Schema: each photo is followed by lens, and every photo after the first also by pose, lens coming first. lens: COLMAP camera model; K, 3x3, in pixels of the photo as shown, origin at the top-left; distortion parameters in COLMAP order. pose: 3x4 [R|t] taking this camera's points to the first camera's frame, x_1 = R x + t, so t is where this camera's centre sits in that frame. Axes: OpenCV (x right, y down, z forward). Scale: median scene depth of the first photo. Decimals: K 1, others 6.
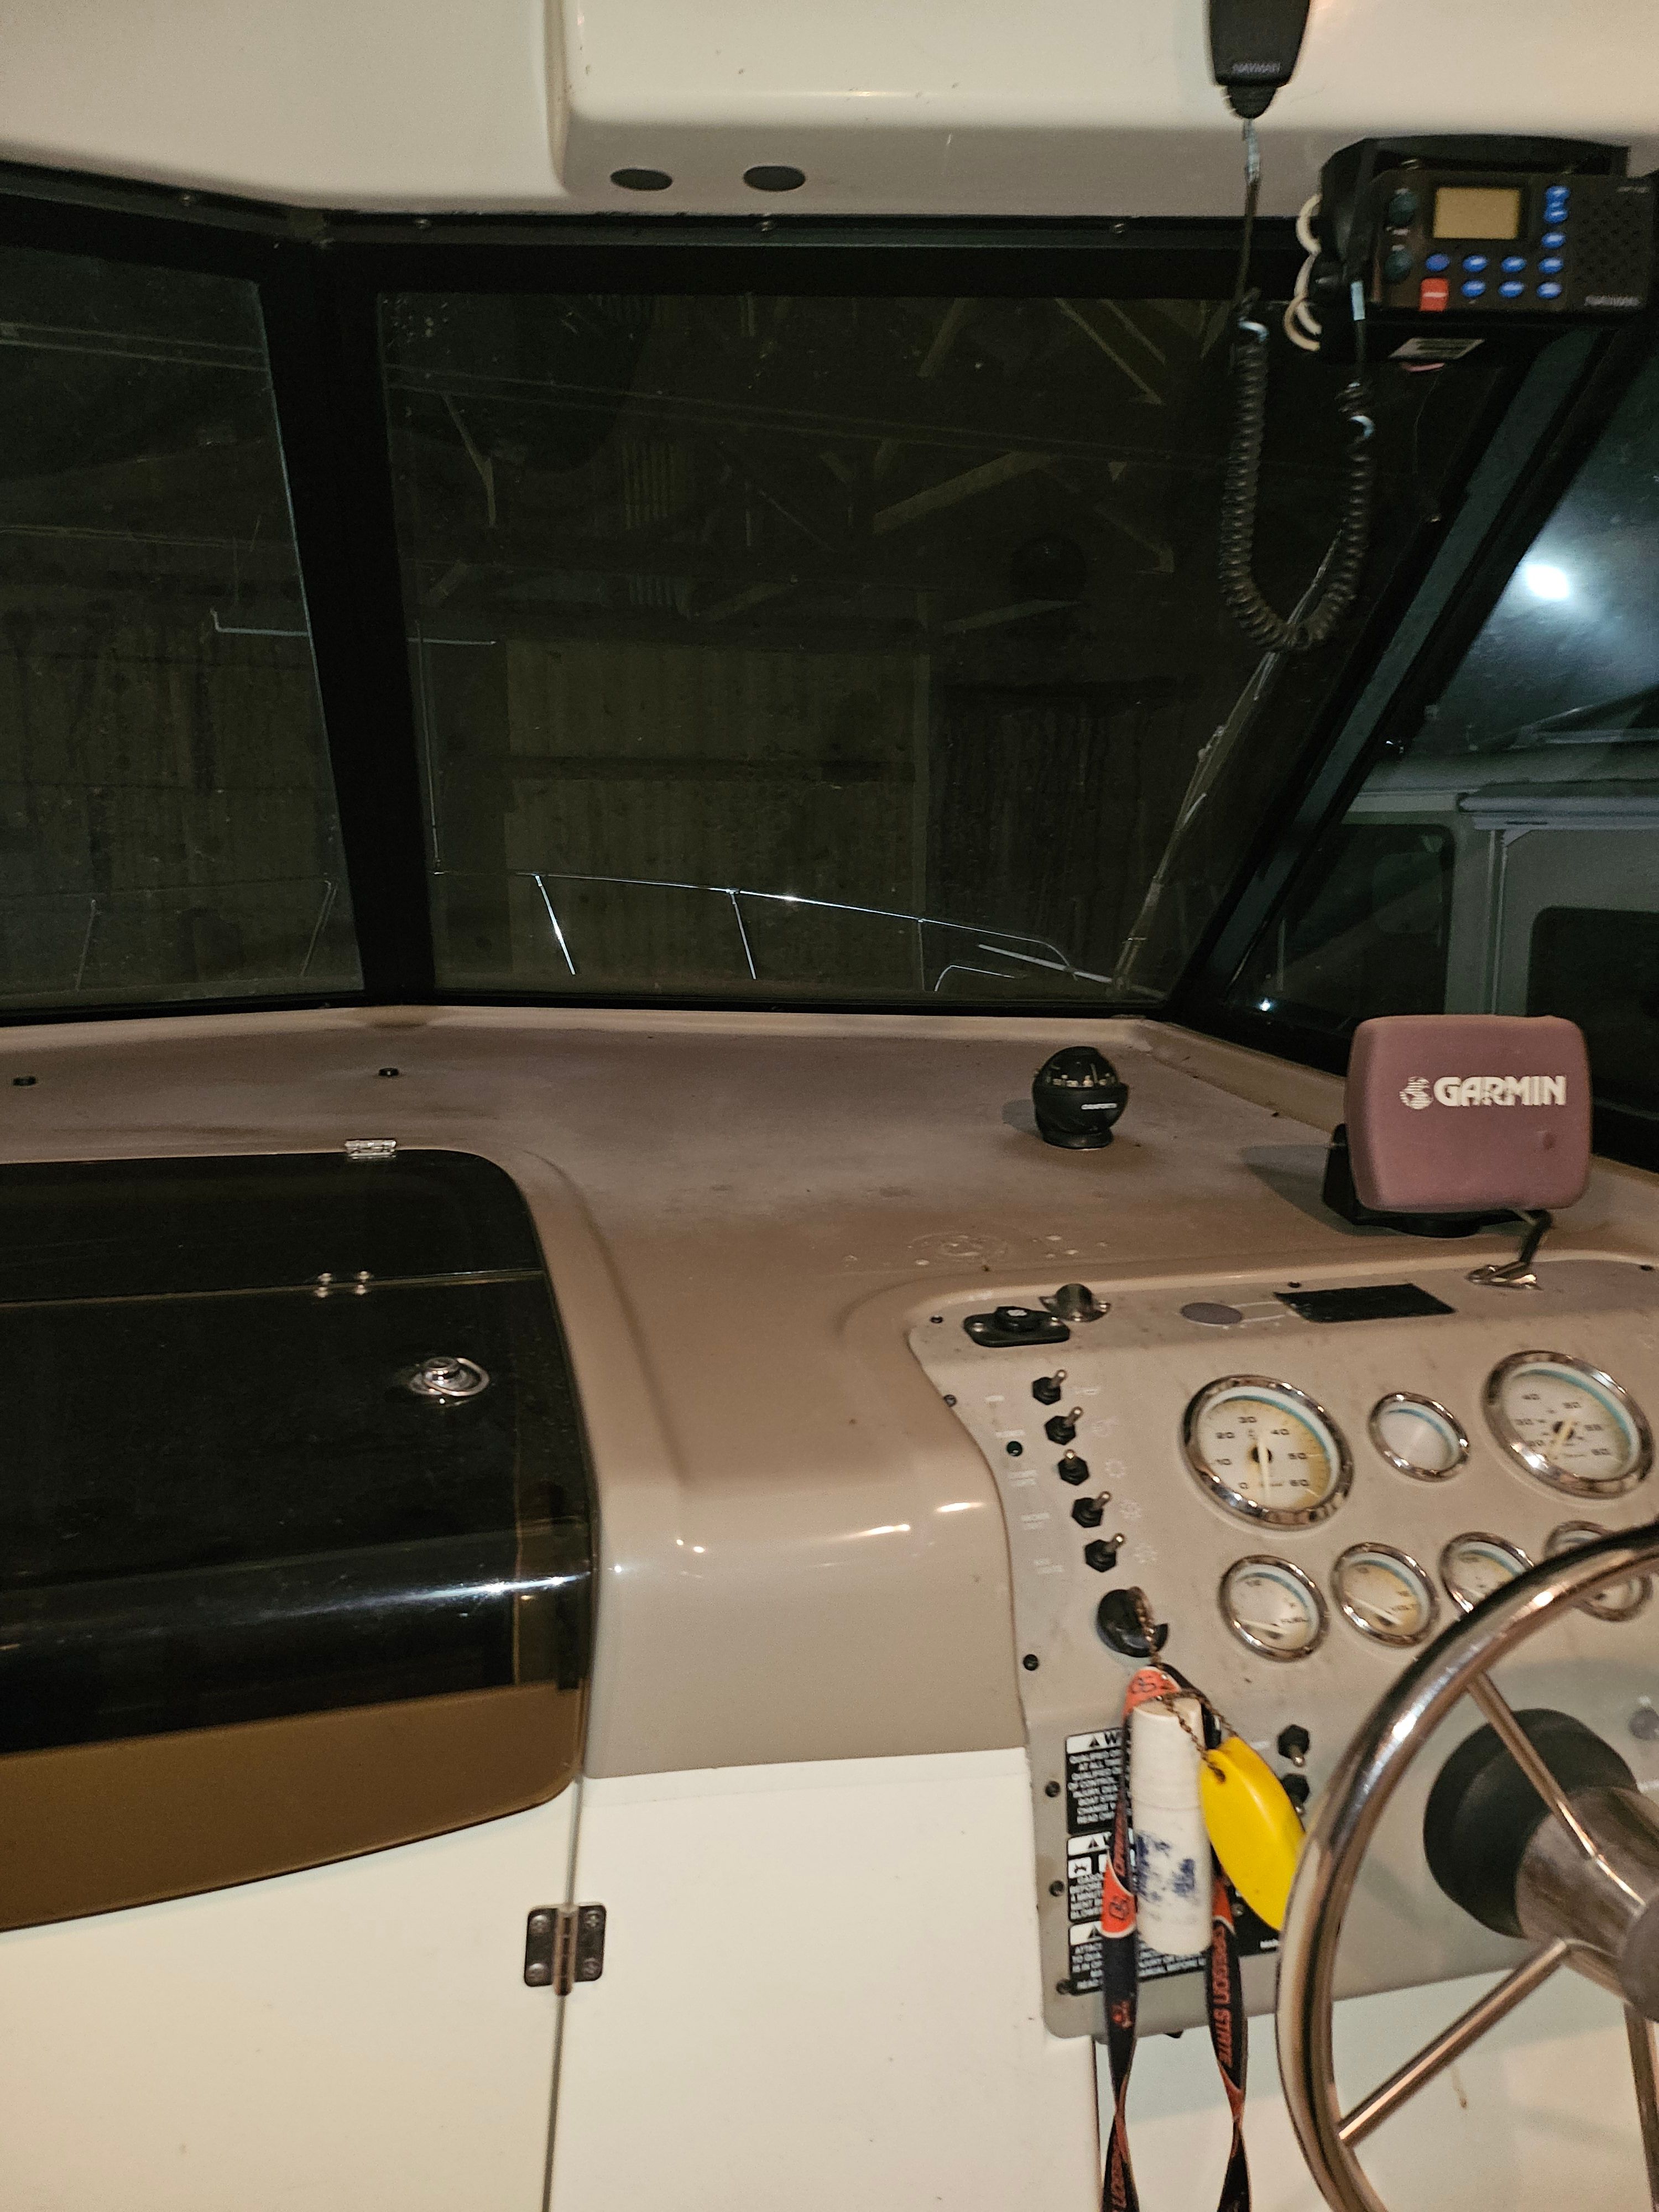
lens RADIAL K [[1601.6, 0, 892.7], [0, 1601.6, 1110.9], [0, 0, 1]] dist [0.072162, -0.089540]
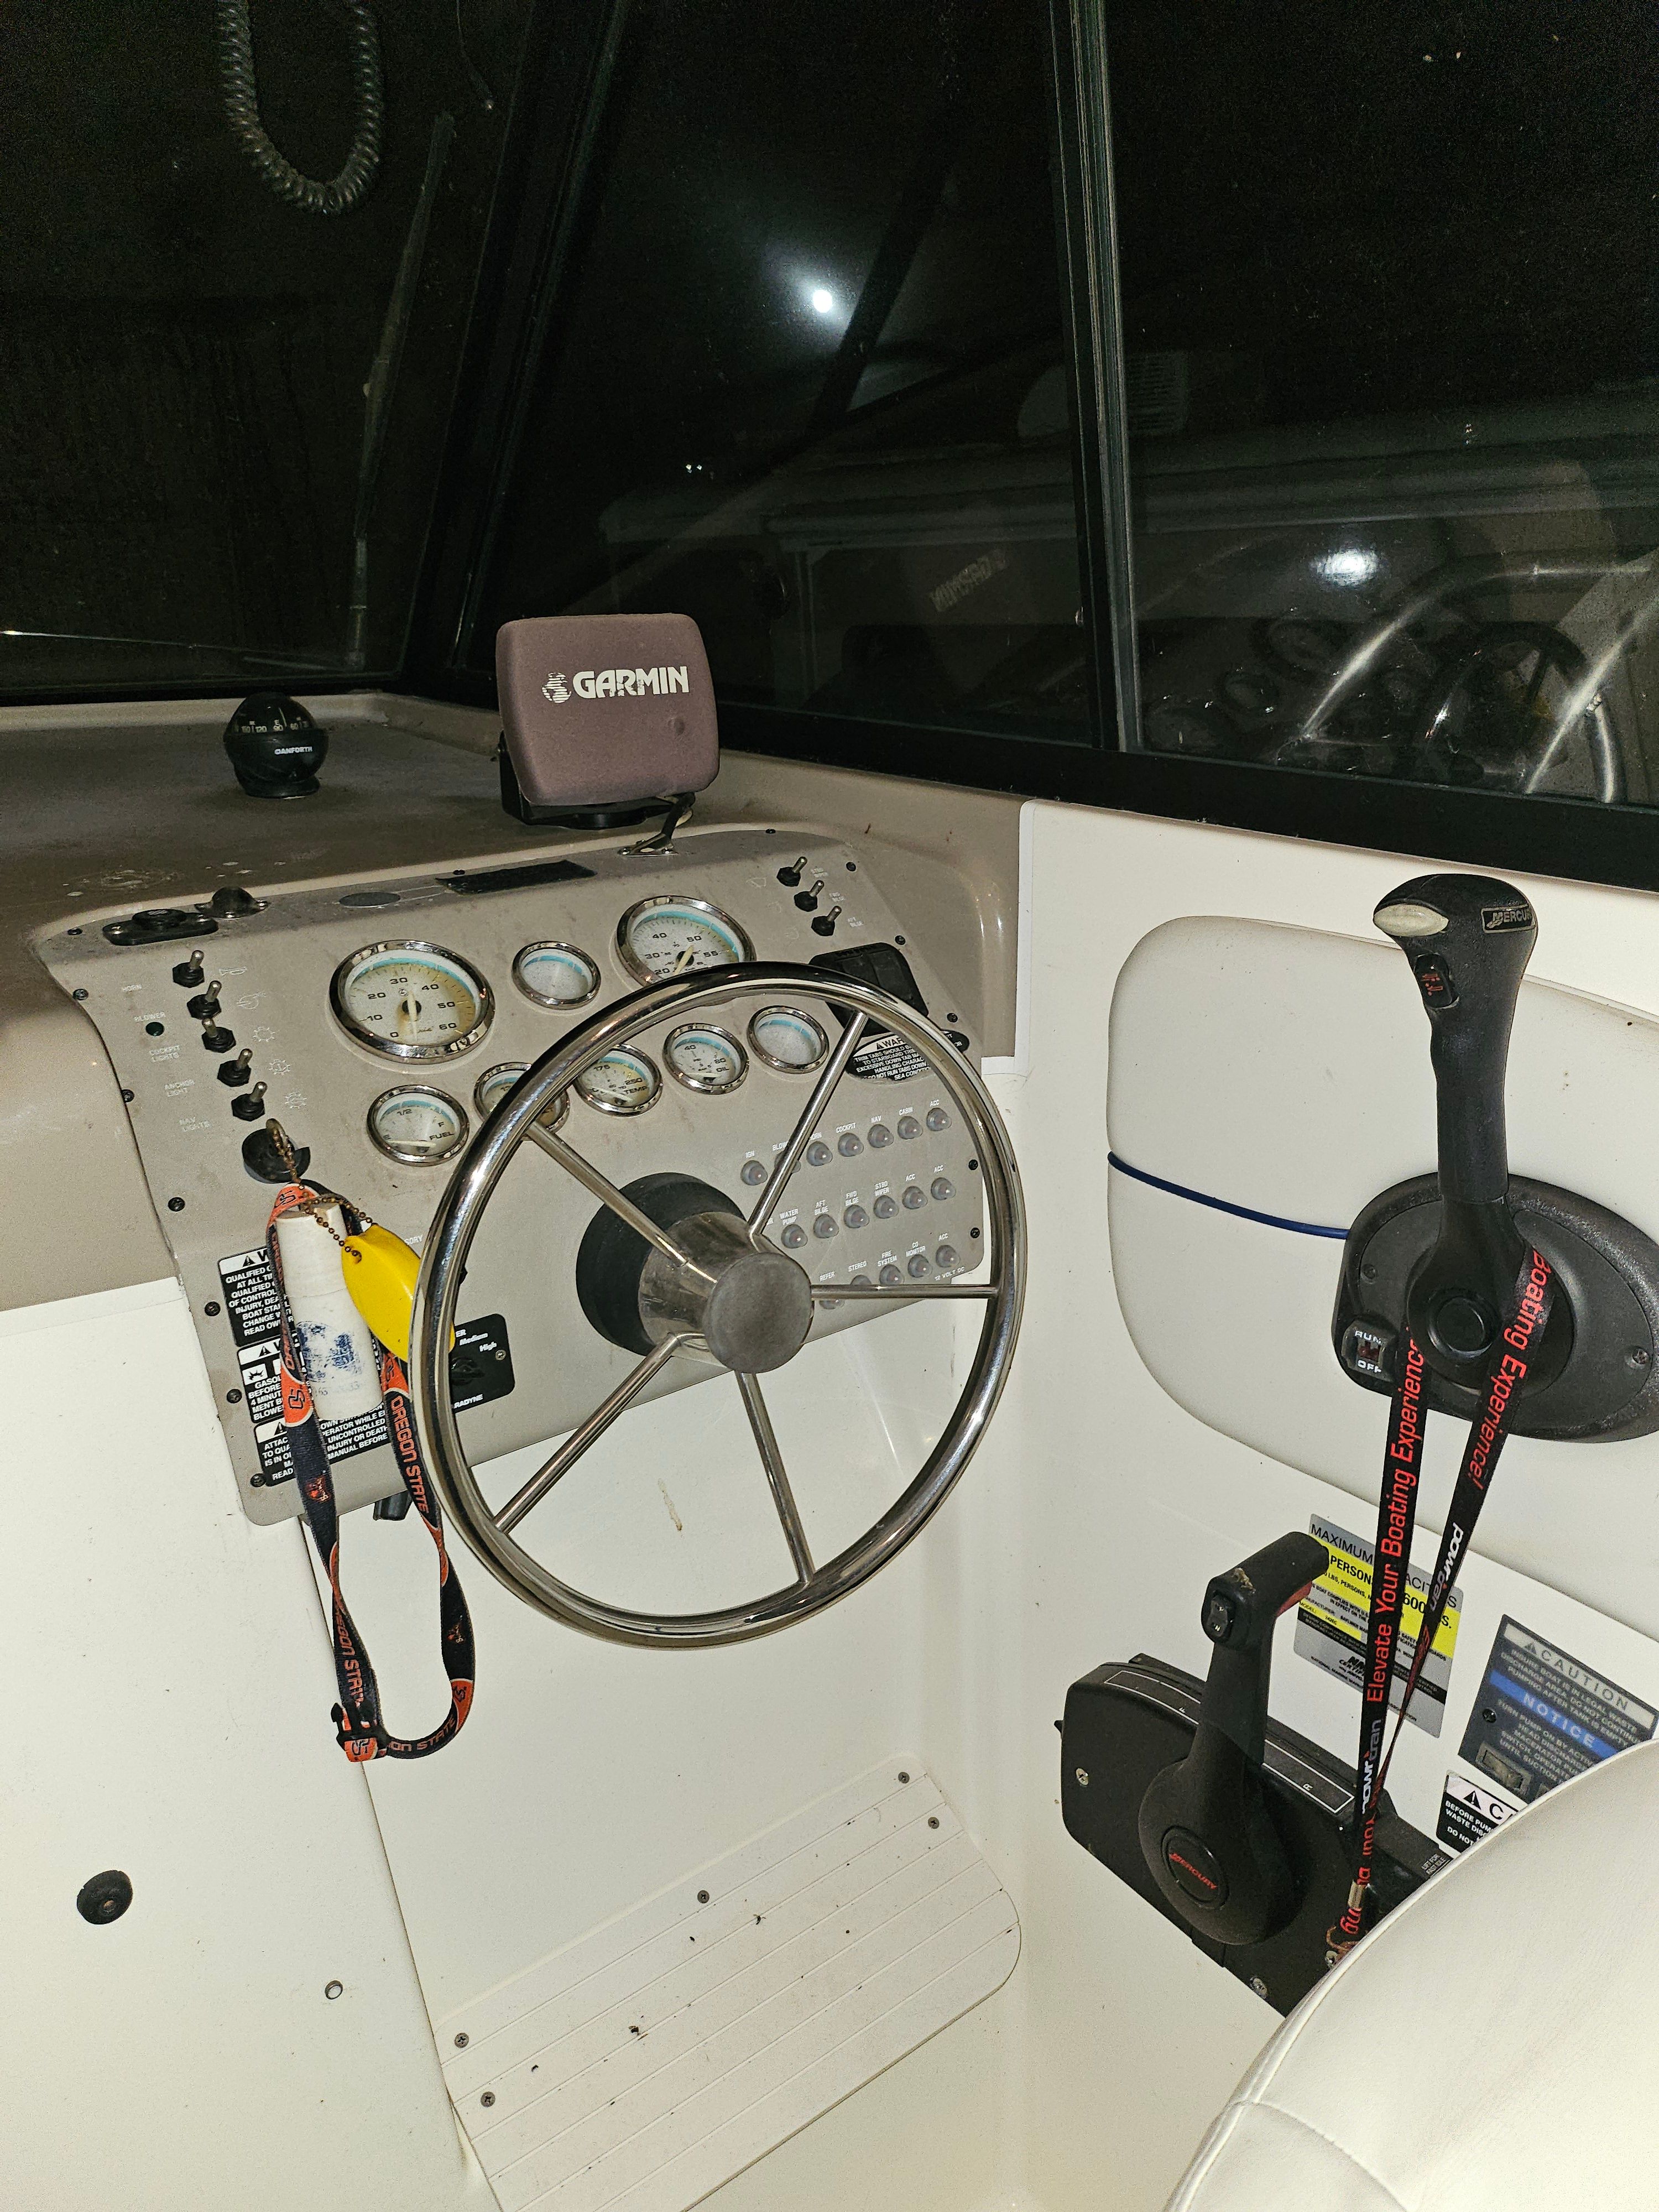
lens RADIAL K [[1577.6, 0, 921.2], [0, 1577.6, 1104.0], [0, 0, 1]] dist [0.047223, -0.056363]
pose [[0.916778, -0.150999, 0.369752, 0.150889], [0.093248, 0.981115, 0.169464, 0.139197], [-0.388358, -0.120883, 0.913545, -0.130898]]
